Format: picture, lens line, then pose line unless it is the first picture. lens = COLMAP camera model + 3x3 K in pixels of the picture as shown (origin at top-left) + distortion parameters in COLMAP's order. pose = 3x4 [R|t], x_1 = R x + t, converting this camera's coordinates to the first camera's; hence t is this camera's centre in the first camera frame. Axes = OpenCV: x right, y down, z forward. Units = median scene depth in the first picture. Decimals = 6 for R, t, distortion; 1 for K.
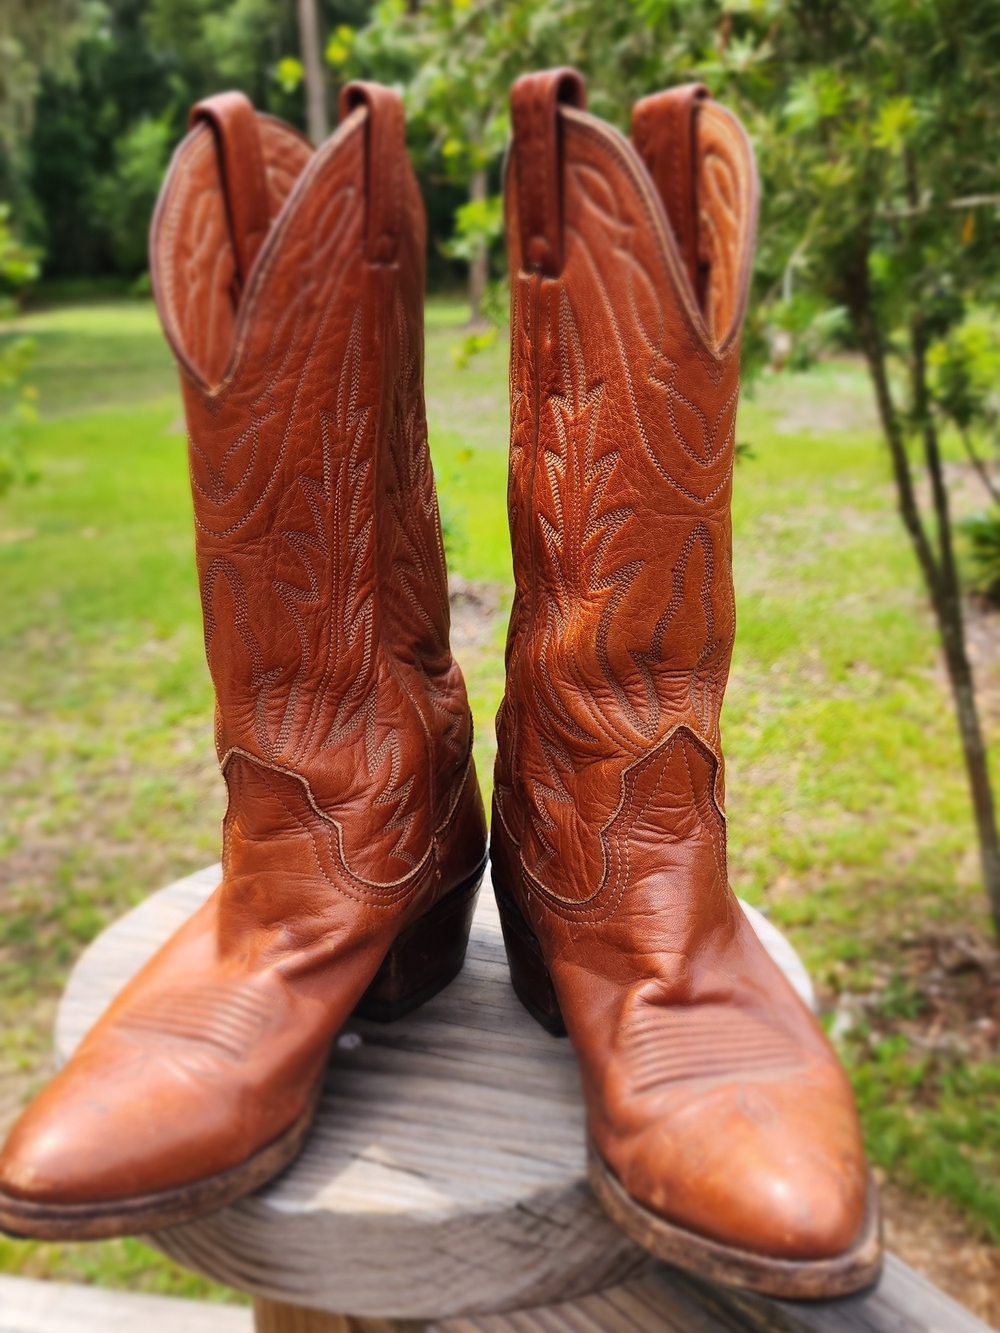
lens RADIAL K [[1460.6, 0, 480.0], [0, 1460.6, 671.8], [0, 0, 1]] dist [0.120349, -0.300985]
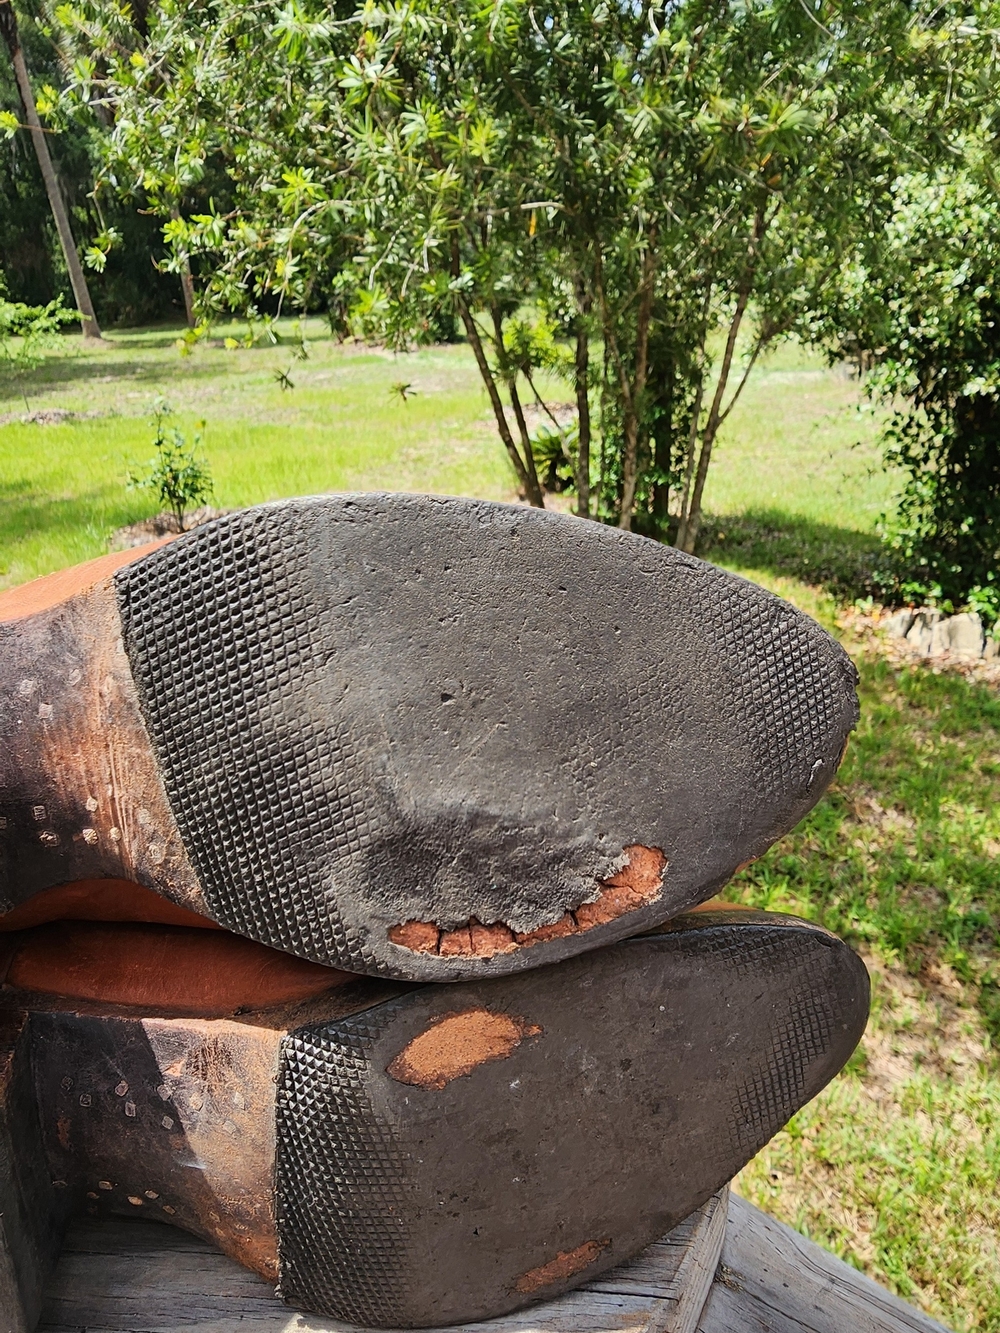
lens RADIAL K [[879.2, 0, 493.6], [0, 879.2, 665.8], [0, 0, 1]] dist [0.002302, -0.004388]
pose [[0.952673, -0.153705, 0.262275, 0.001675], [0.118862, 0.982414, 0.143993, -0.016459], [-0.279795, -0.106003, 0.954190, 0.582982]]
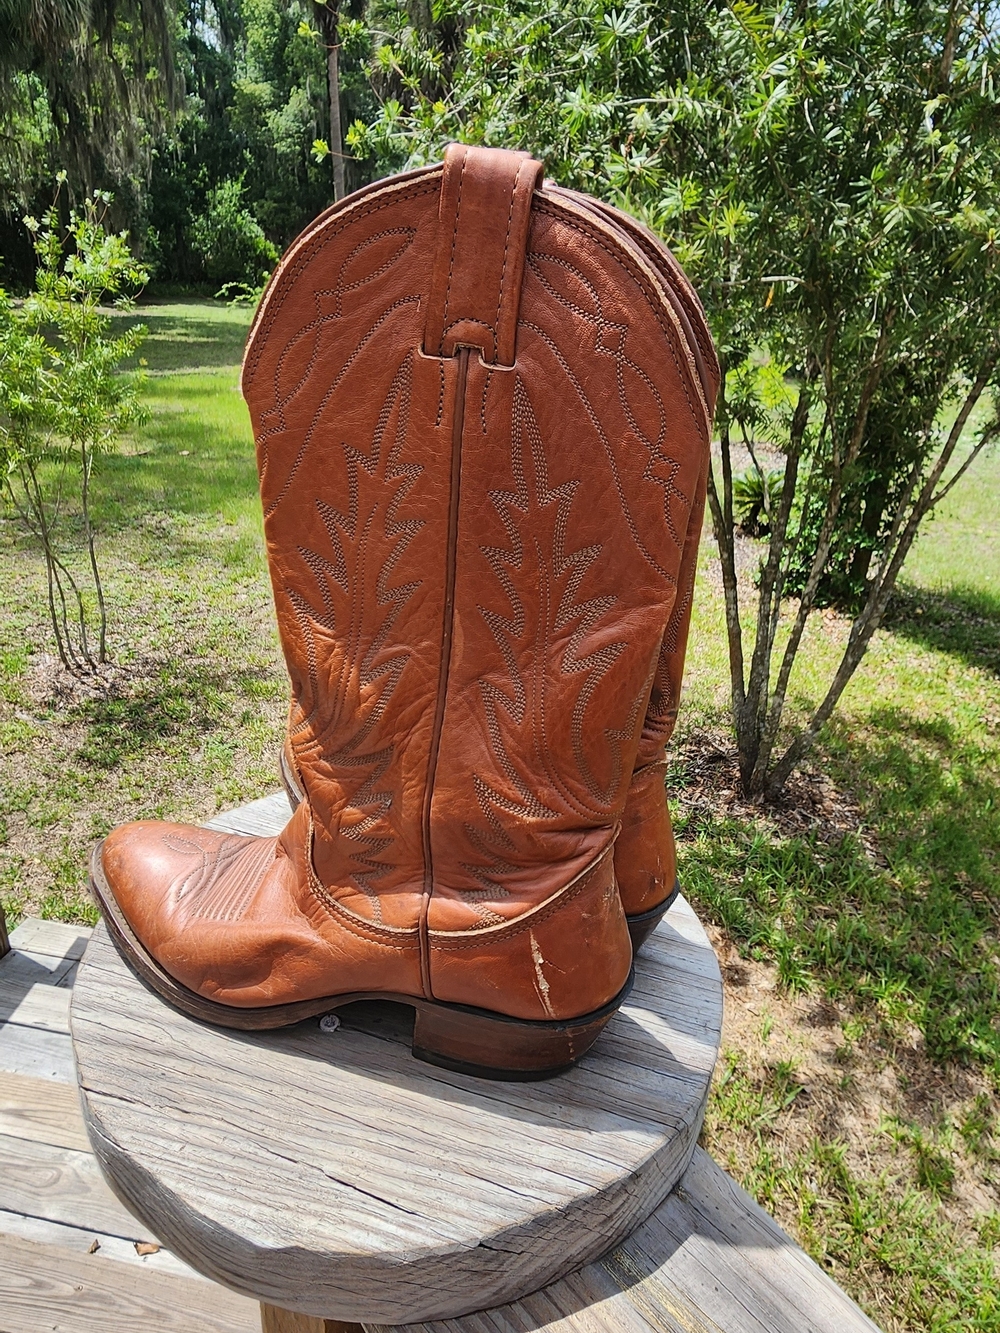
lens RADIAL K [[879.8, 0, 495.0], [0, 879.8, 662.1], [0, 0, 1]] dist [0.001608, -0.002654]
pose [[0.995894, 0.042315, 0.080025, -0.026494], [-0.052051, 0.990943, 0.123783, -0.113413], [-0.074062, -0.127440, 0.989077, 0.337616]]
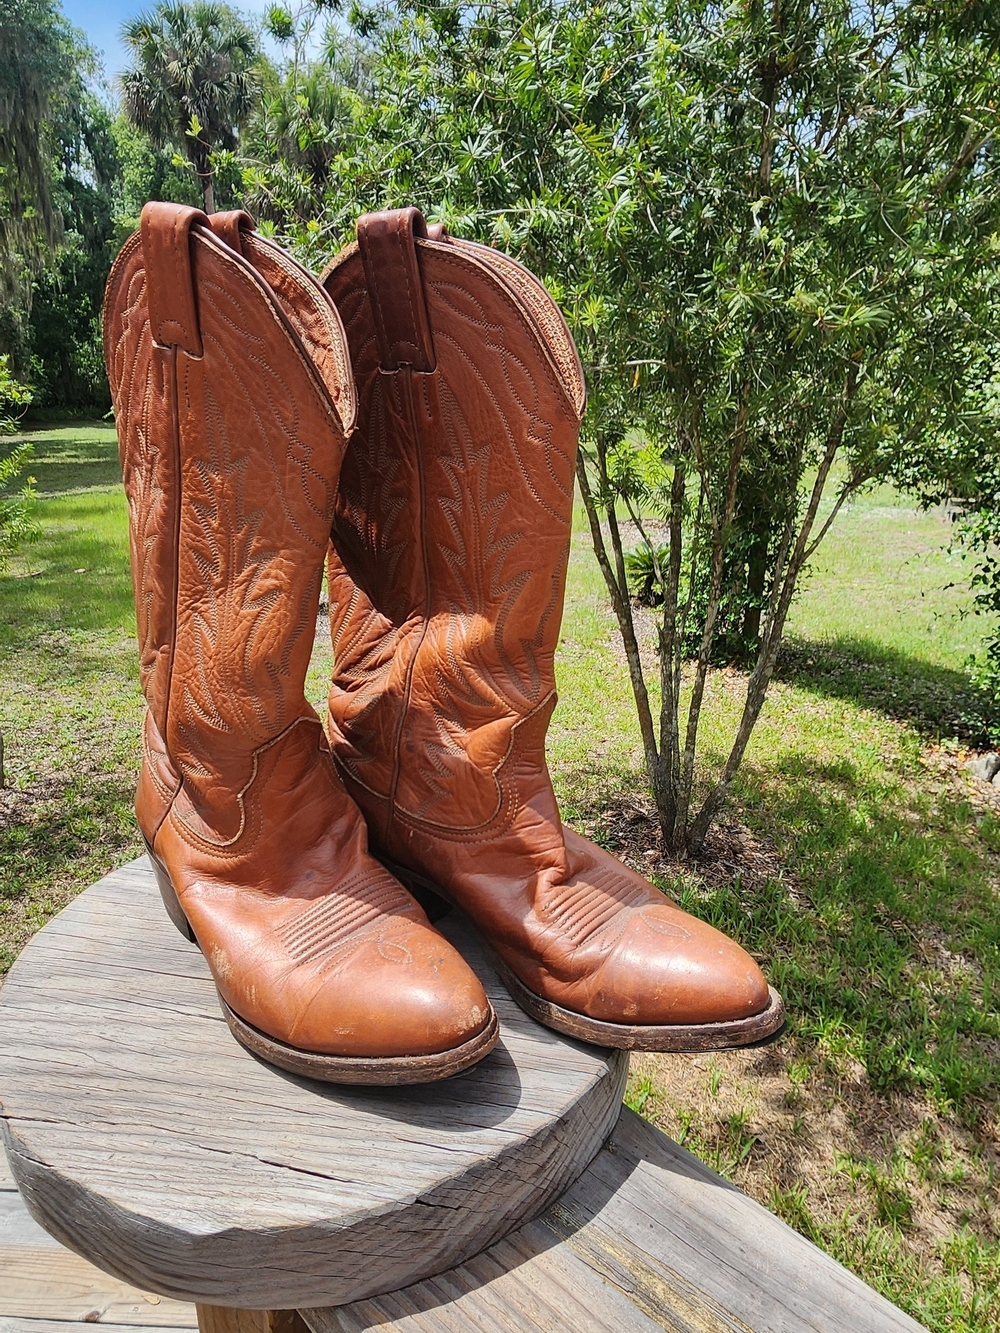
lens RADIAL K [[874.5, 0, 496.1], [0, 874.5, 662.3], [0, 0, 1]] dist [-0.000827, -0.000495]
pose [[0.983708, -0.035572, 0.176219, -0.013565], [0.032496, 0.999265, 0.020312, -0.042154], [-0.176812, -0.014255, 0.984141, 0.284317]]
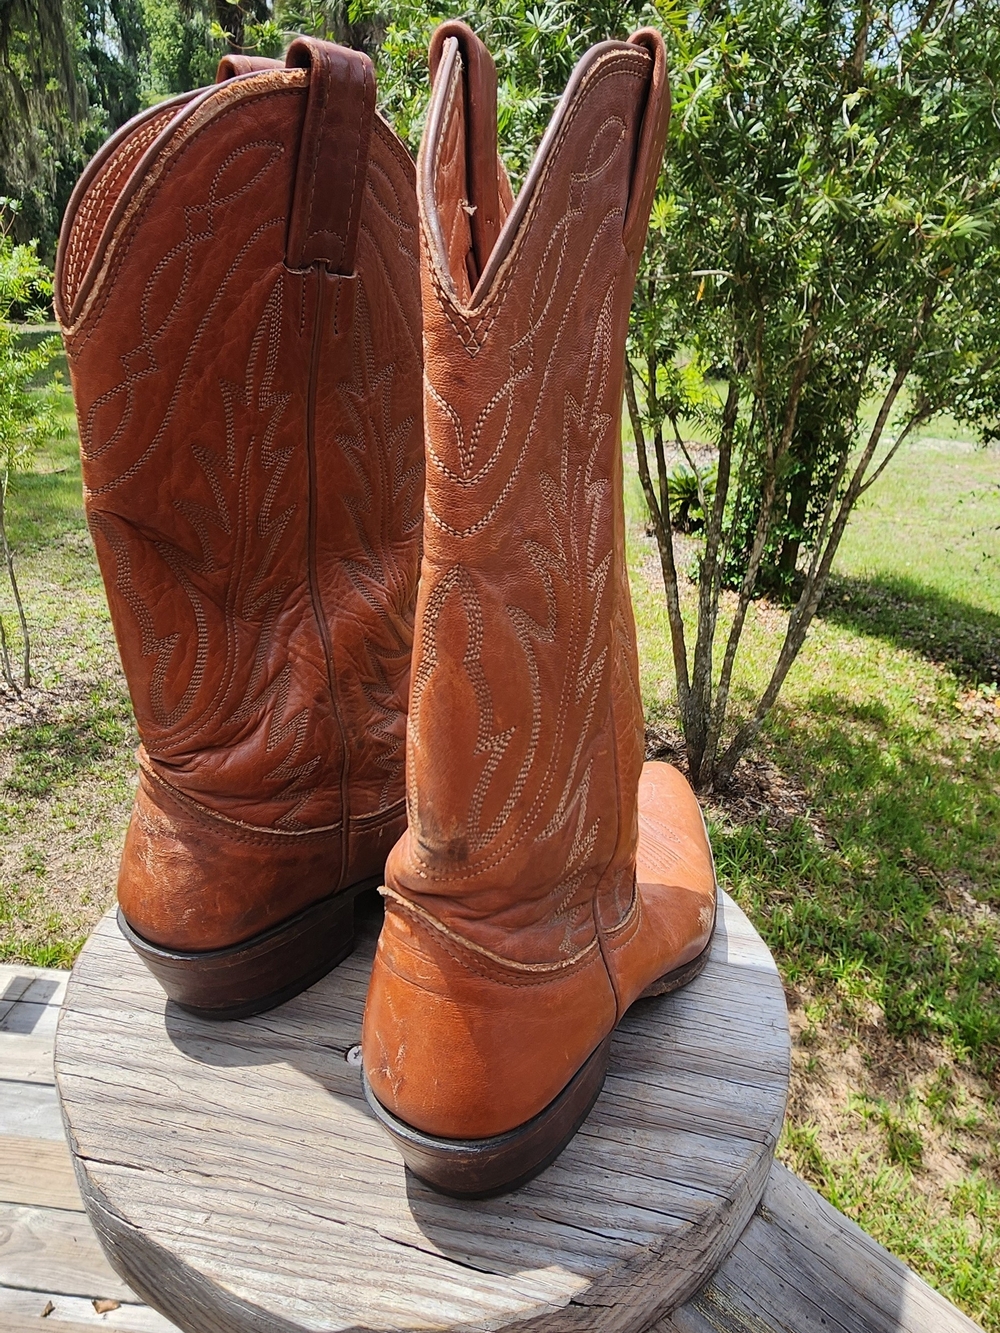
lens RADIAL K [[876.9, 0, 496.7], [0, 876.9, 656.8], [0, 0, 1]] dist [0.003836, -0.004829]
pose [[0.988073, -0.003919, 0.153939, -0.084266], [-0.012981, 0.993999, 0.108620, -0.083057], [-0.153441, -0.109323, 0.982092, 0.410635]]
